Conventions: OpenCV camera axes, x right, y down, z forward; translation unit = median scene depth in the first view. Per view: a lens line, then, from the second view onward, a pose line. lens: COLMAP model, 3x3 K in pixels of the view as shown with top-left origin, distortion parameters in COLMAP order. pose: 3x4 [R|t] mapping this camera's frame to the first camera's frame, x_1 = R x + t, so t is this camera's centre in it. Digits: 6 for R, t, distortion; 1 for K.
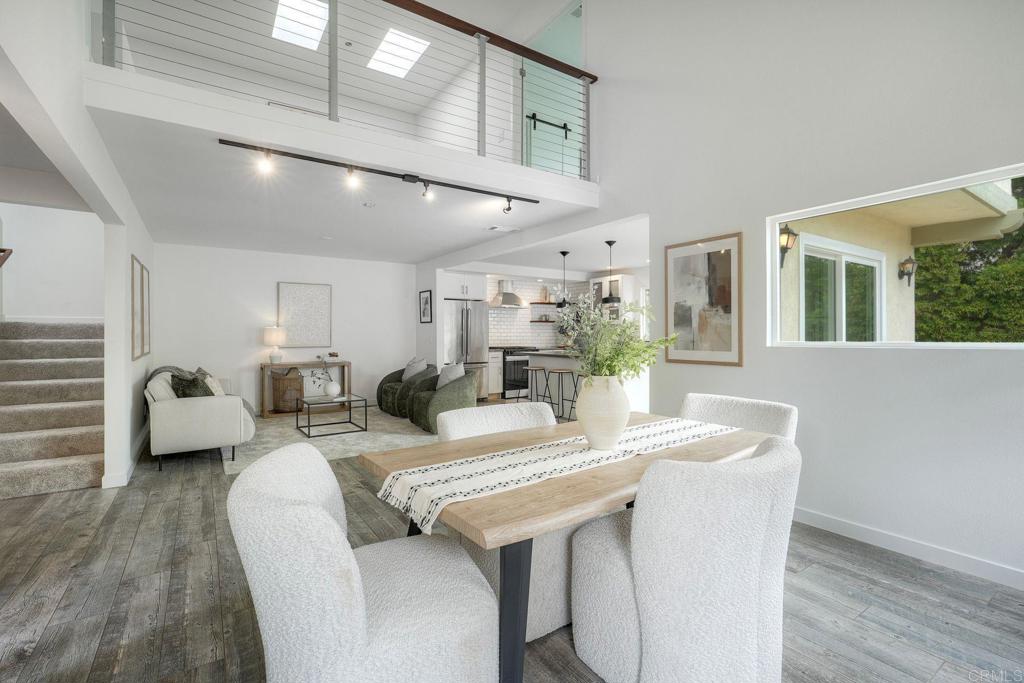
lens RADIAL K [[471.5, 0, 536.6], [0, 471.5, 344.9], [0, 0, 1]] dist [-0.001082, -0.000057]
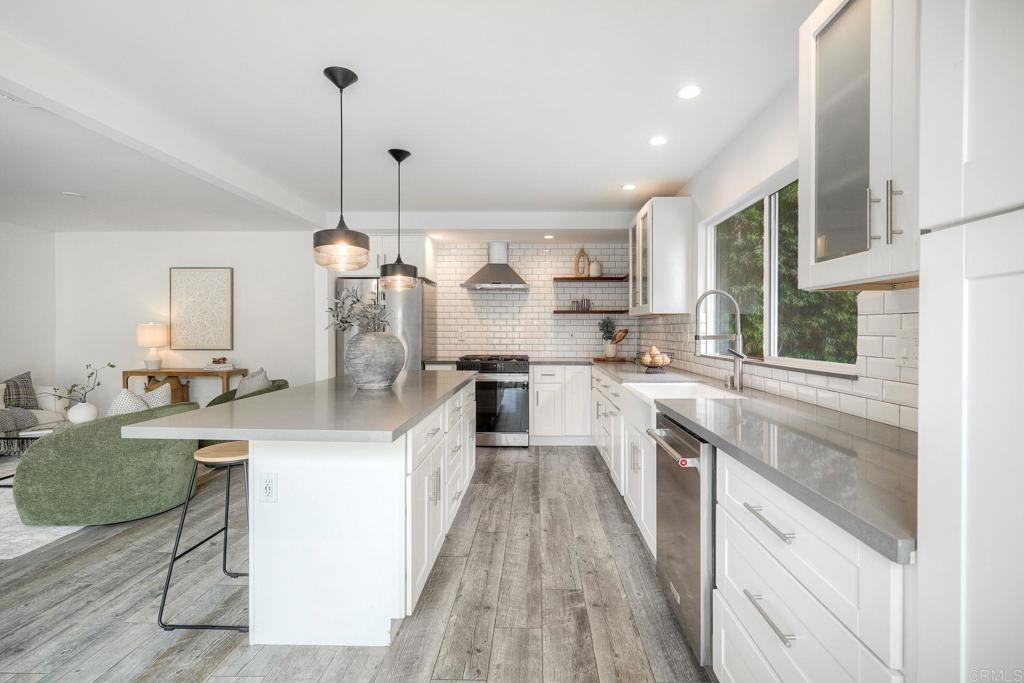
lens RADIAL K [[480.0, 0, 534.7], [0, 480.0, 336.0], [0, 0, 1]] dist [0.000204, 0.000042]
pose [[0.815976, 0.011609, -0.577970, 0.310077], [-0.015774, 0.999873, -0.002187, -0.019164], [0.577871, 0.010901, 0.816055, 0.520234]]
